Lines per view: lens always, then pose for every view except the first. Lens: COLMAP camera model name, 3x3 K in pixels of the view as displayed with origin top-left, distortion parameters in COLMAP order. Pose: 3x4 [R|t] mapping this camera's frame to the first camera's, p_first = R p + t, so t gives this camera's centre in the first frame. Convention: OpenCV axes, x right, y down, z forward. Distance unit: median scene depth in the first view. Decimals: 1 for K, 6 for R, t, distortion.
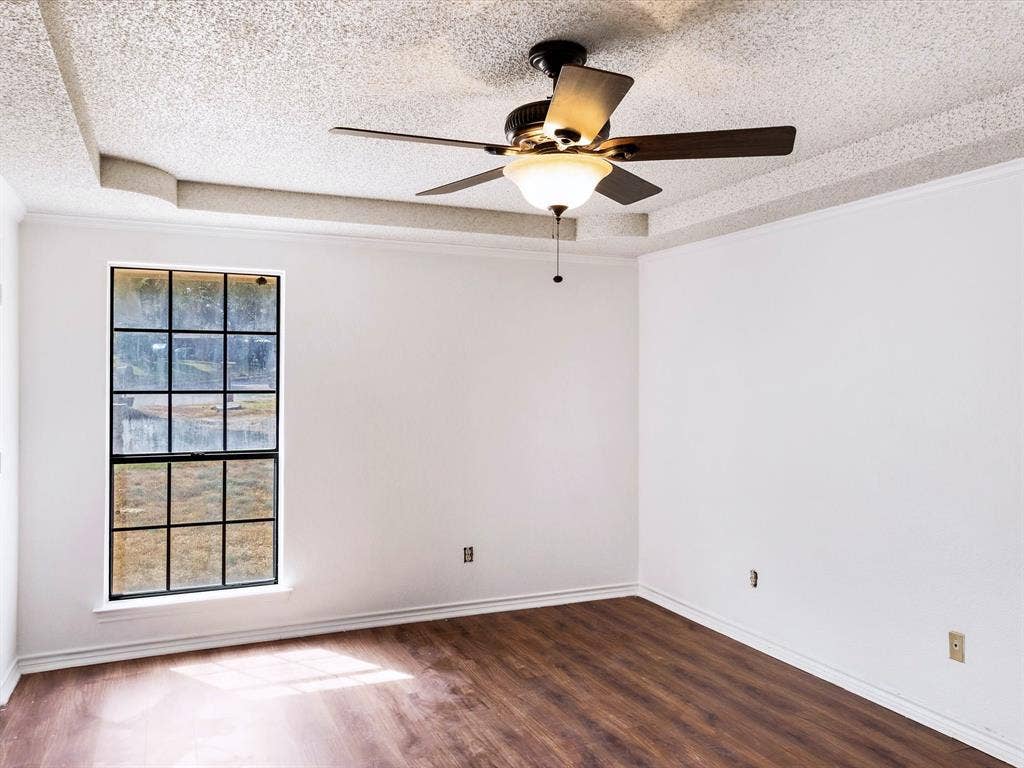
lens RADIAL K [[781.9, 0, 526.3], [0, 781.9, 382.4], [0, 0, 1]] dist [0.000721, 0.001296]
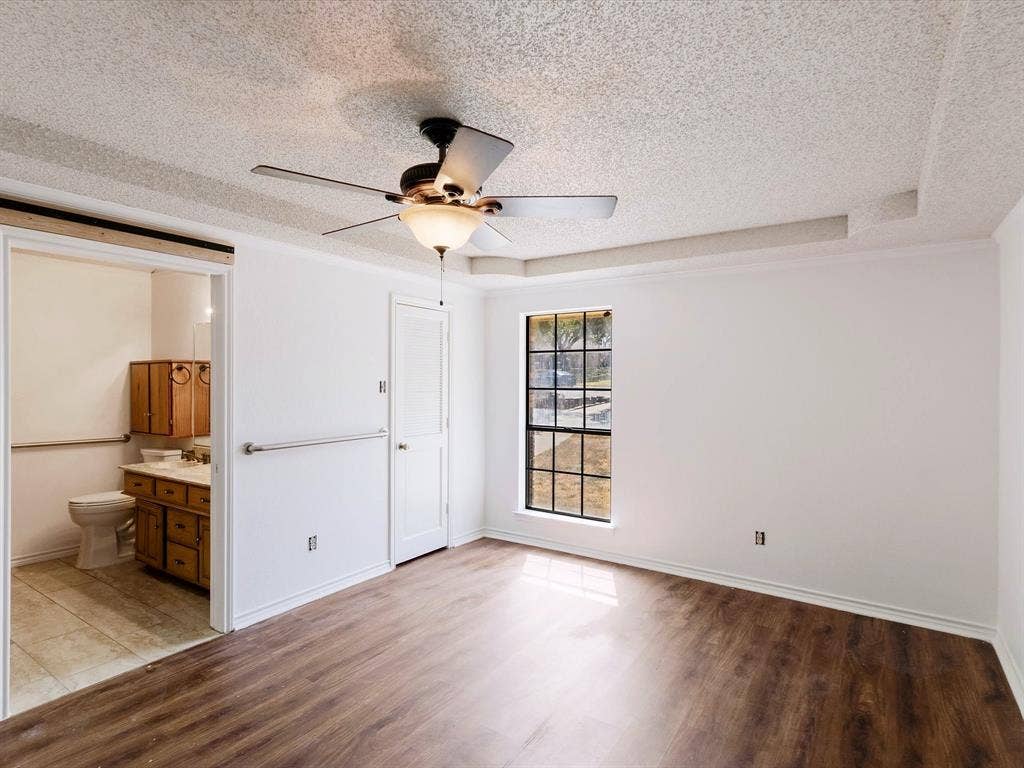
lens RADIAL K [[541.4, 0, 506.5], [0, 541.4, 386.3], [0, 0, 1]] dist [0.000961, -0.000892]
pose [[0.518539, 0.008966, -0.855007, 0.457556], [-0.006553, 0.999957, 0.006512, -0.000073], [0.855029, 0.002226, 0.518576, 0.328859]]
